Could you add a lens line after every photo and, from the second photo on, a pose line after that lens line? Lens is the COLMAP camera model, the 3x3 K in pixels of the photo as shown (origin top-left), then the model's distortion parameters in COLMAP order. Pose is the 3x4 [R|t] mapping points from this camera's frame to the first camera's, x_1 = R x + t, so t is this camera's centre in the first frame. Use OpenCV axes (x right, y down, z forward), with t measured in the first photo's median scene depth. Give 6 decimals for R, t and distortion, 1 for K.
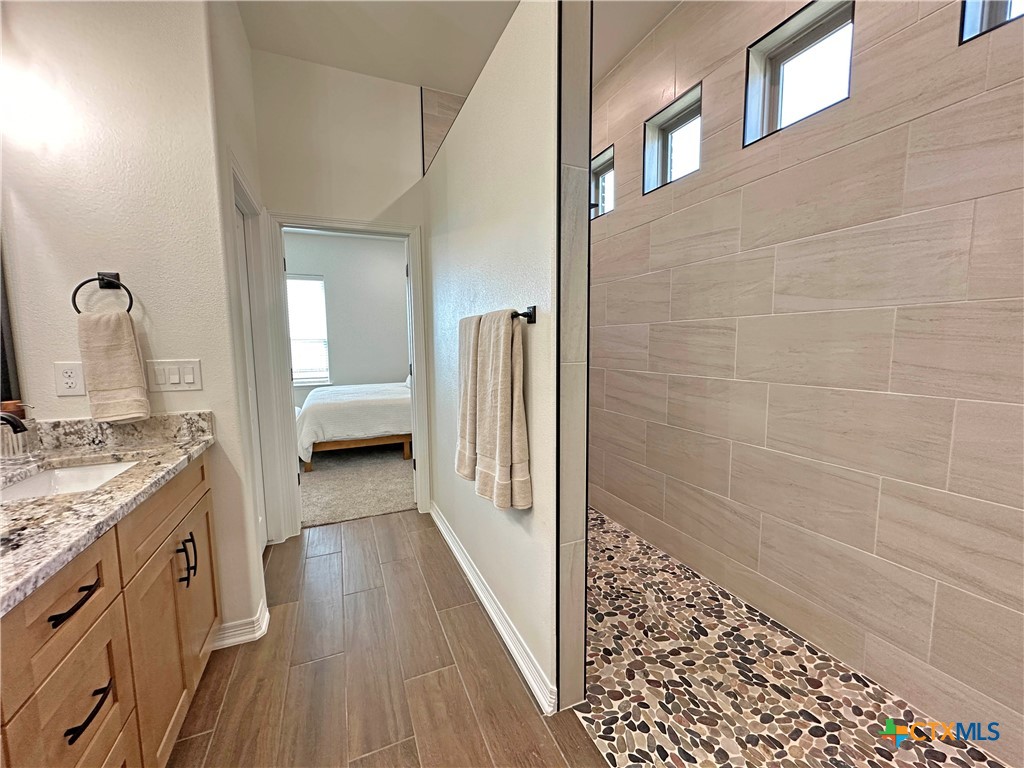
lens RADIAL K [[410.2, 0, 509.6], [0, 410.2, 383.7], [0, 0, 1]] dist [-0.001720, 0.000924]
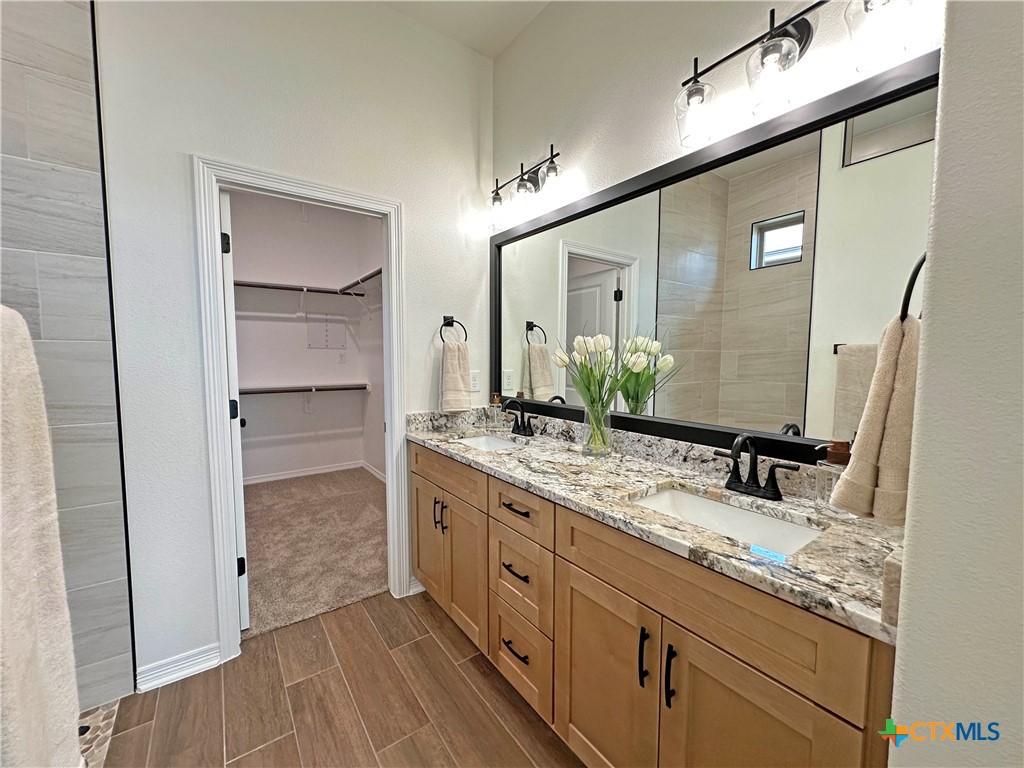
lens RADIAL K [[410.2, 0, 509.6], [0, 410.2, 383.7], [0, 0, 1]] dist [-0.001720, 0.000924]
pose [[-0.974453, 0.031711, -0.222343, -0.334883], [-0.007458, 0.984868, 0.173148, -0.178675], [0.224469, 0.170383, -0.959470, 1.398335]]
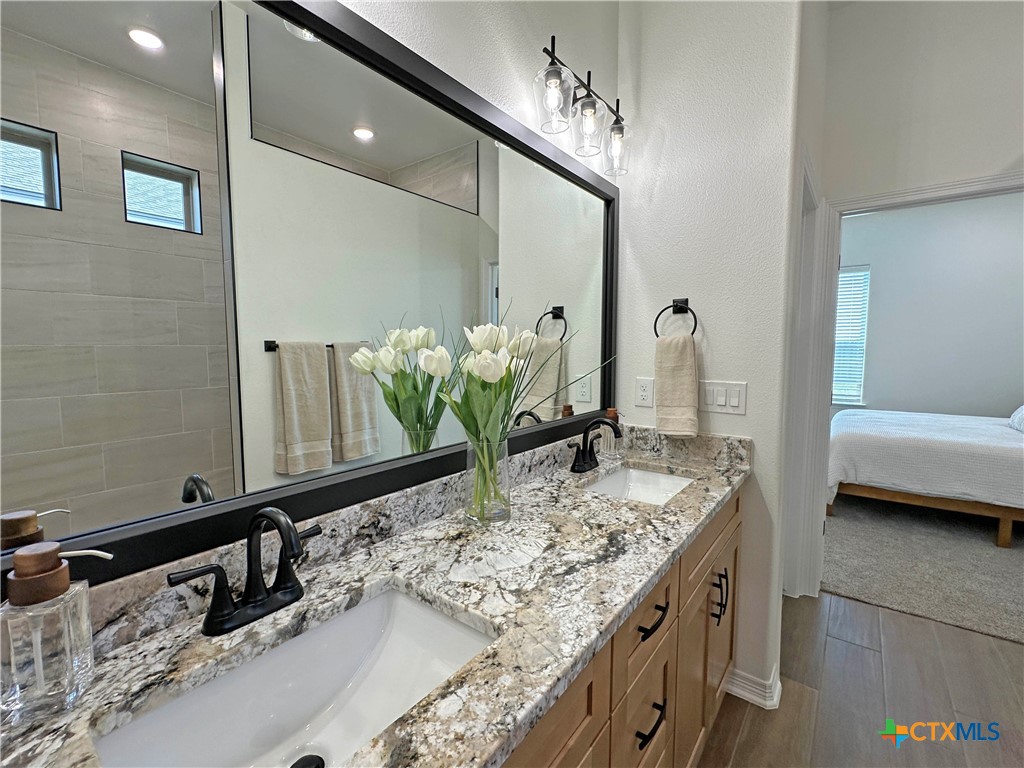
lens RADIAL K [[453.0, 0, 507.5], [0, 453.0, 384.0], [0, 0, 1]] dist [-0.002242, -0.000197]
pose [[0.486677, 0.083791, -0.869554, -0.136306], [-0.094593, 0.994591, 0.042897, -0.053944], [0.868446, 0.061376, 0.491971, 0.018941]]
